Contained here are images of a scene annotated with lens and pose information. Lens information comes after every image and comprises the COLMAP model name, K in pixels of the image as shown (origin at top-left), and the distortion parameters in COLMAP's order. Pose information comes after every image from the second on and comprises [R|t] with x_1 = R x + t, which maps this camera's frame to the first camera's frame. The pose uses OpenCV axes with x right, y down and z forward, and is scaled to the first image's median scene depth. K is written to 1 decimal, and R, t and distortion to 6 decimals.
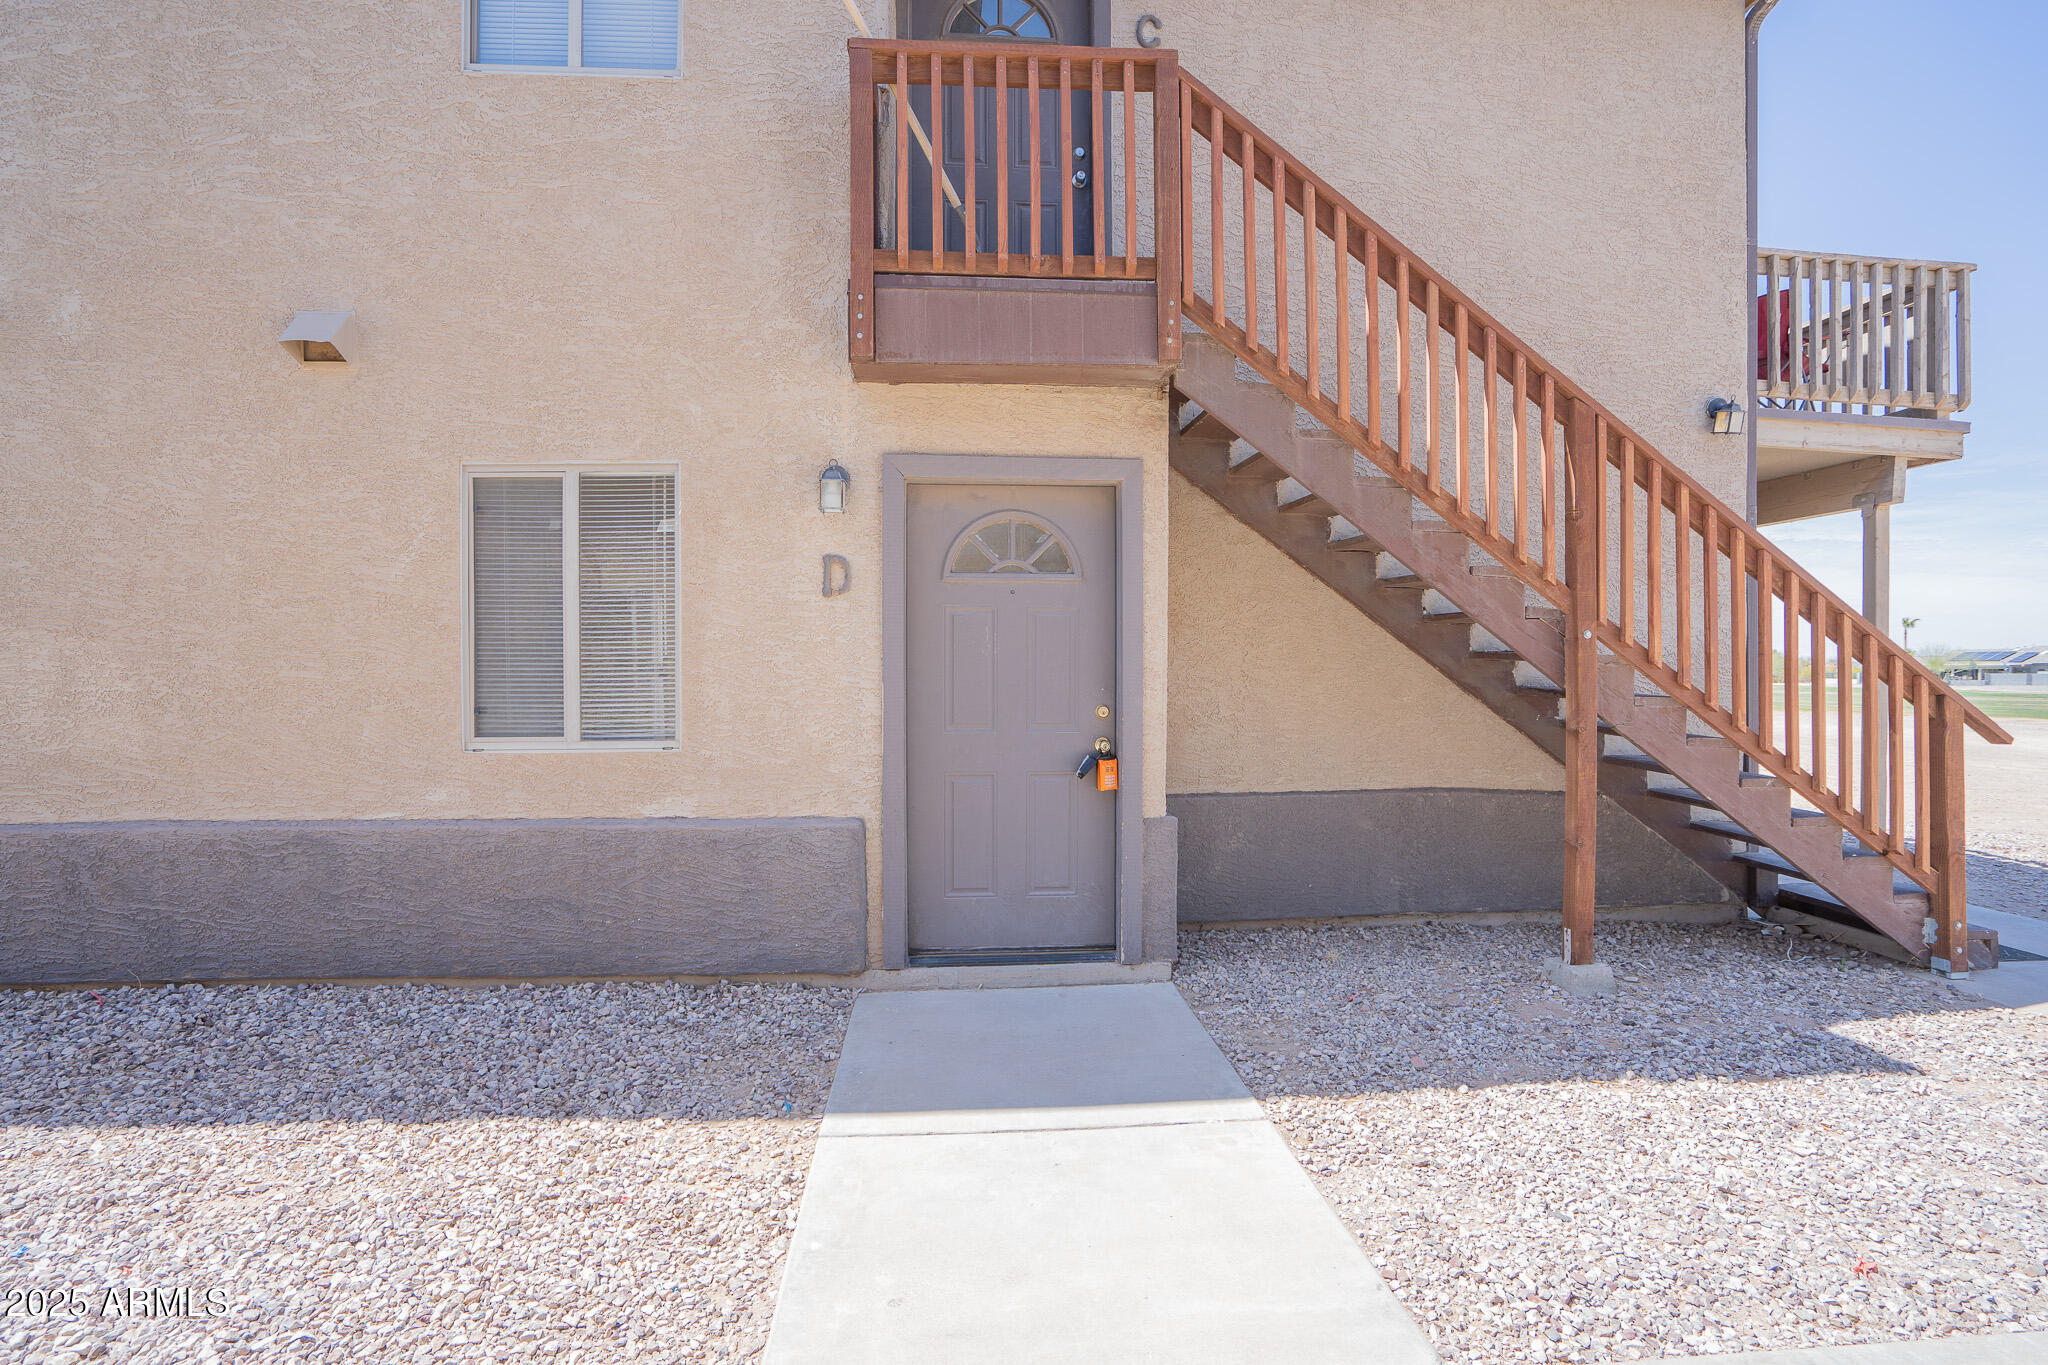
lens RADIAL K [[943.9, 0, 1015.4], [0, 943.9, 683.2], [0, 0, 1]] dist [-0.053023, 0.020731]
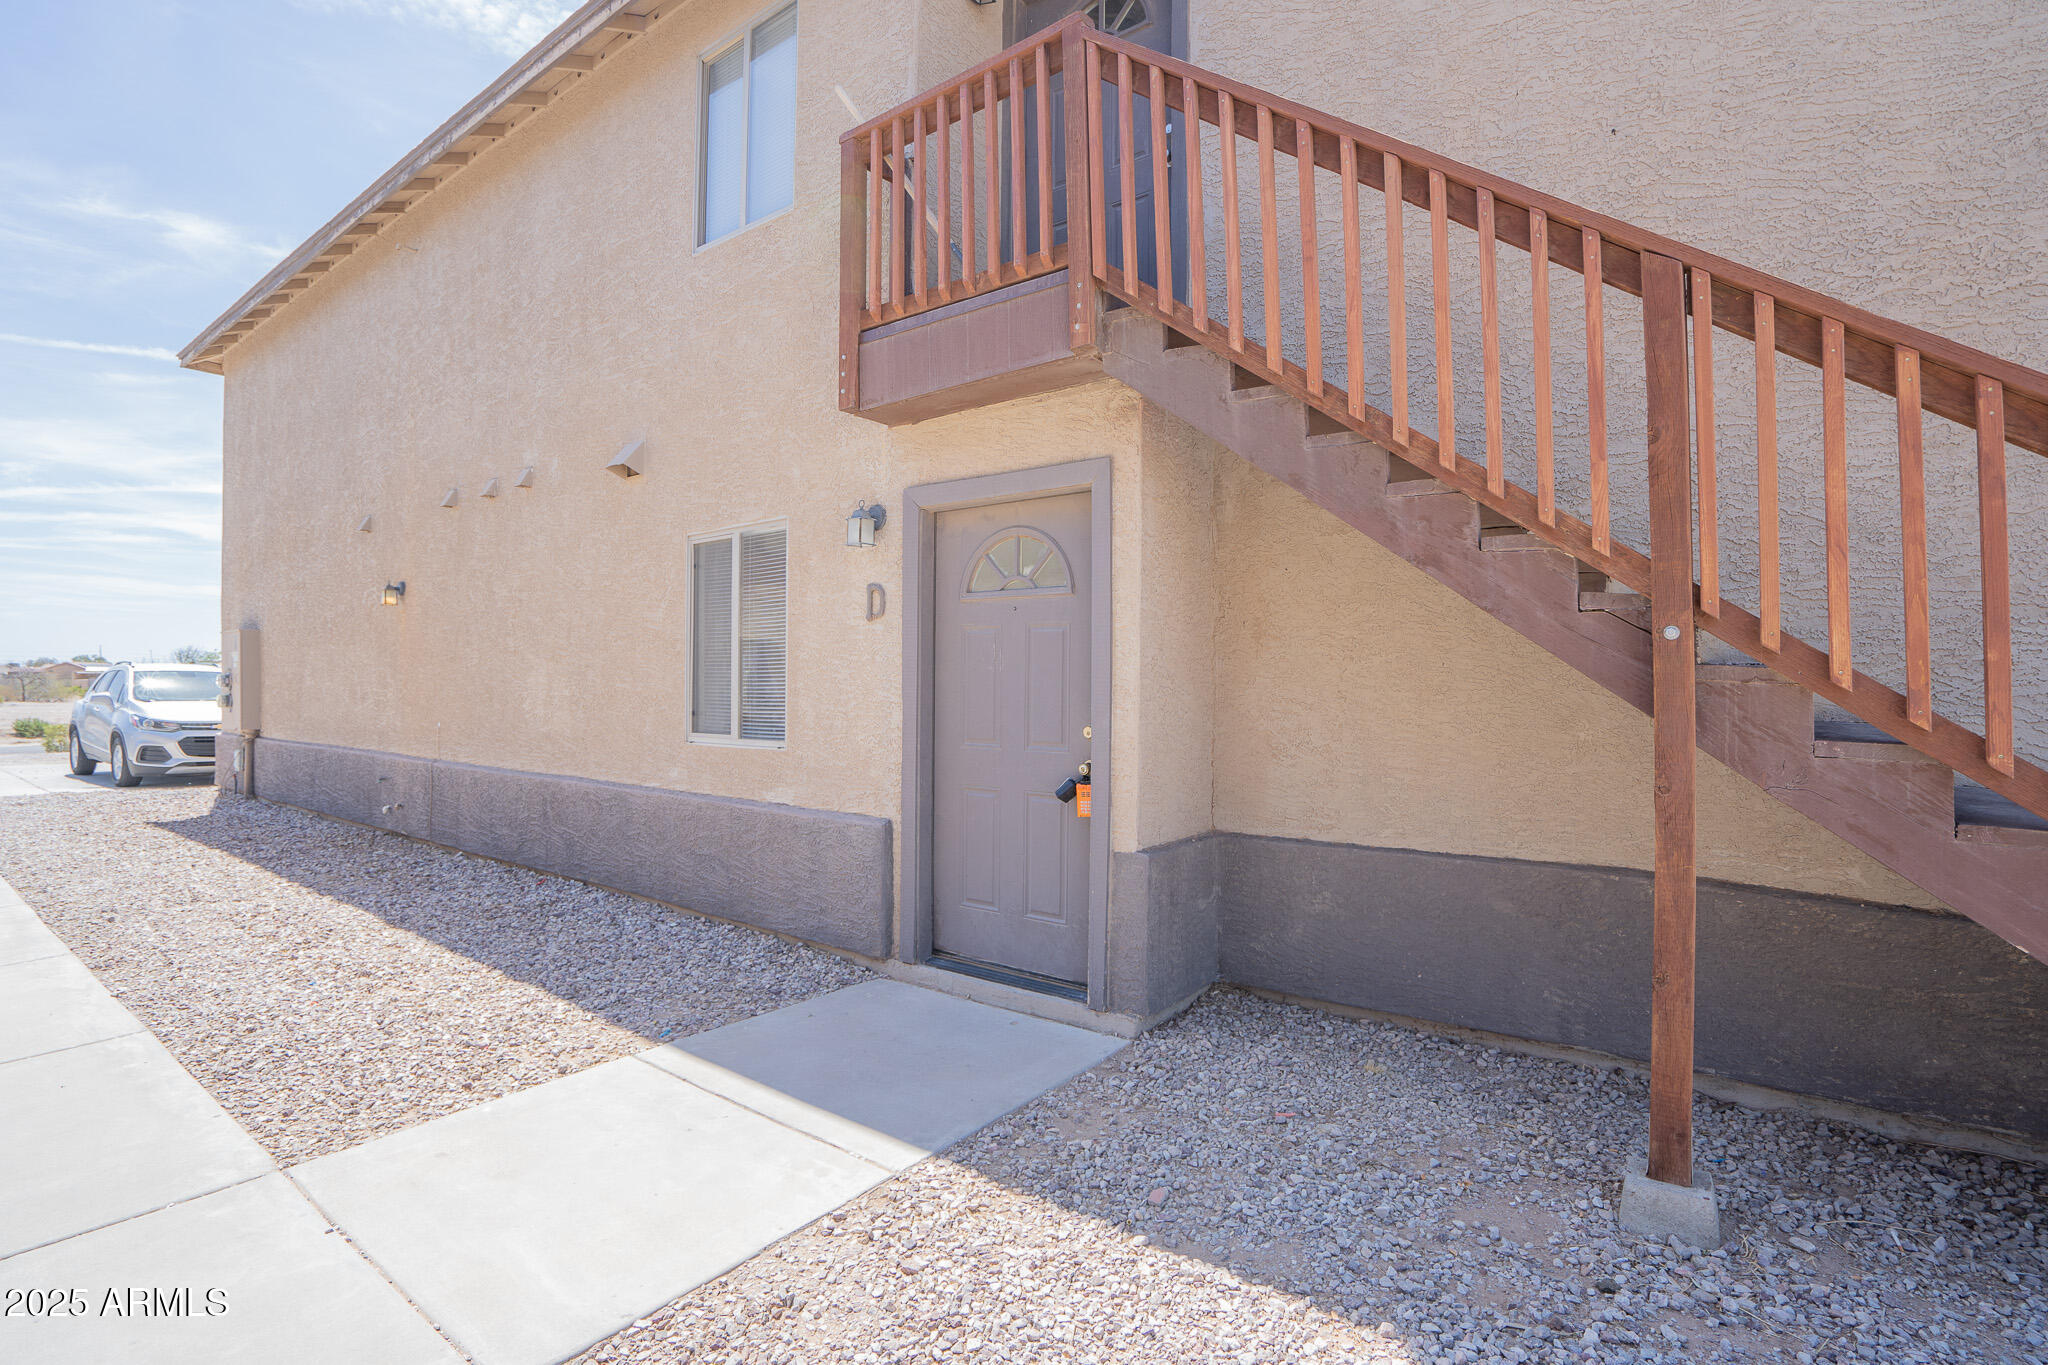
lens RADIAL K [[943.9, 0, 1015.4], [0, 943.9, 683.2], [0, 0, 1]] dist [-0.053023, 0.020731]
pose [[0.753945, 0.004061, -0.656925, 0.683340], [-0.018429, 0.999718, -0.014972, -0.003048], [0.656679, 0.023394, 0.753807, 0.263836]]
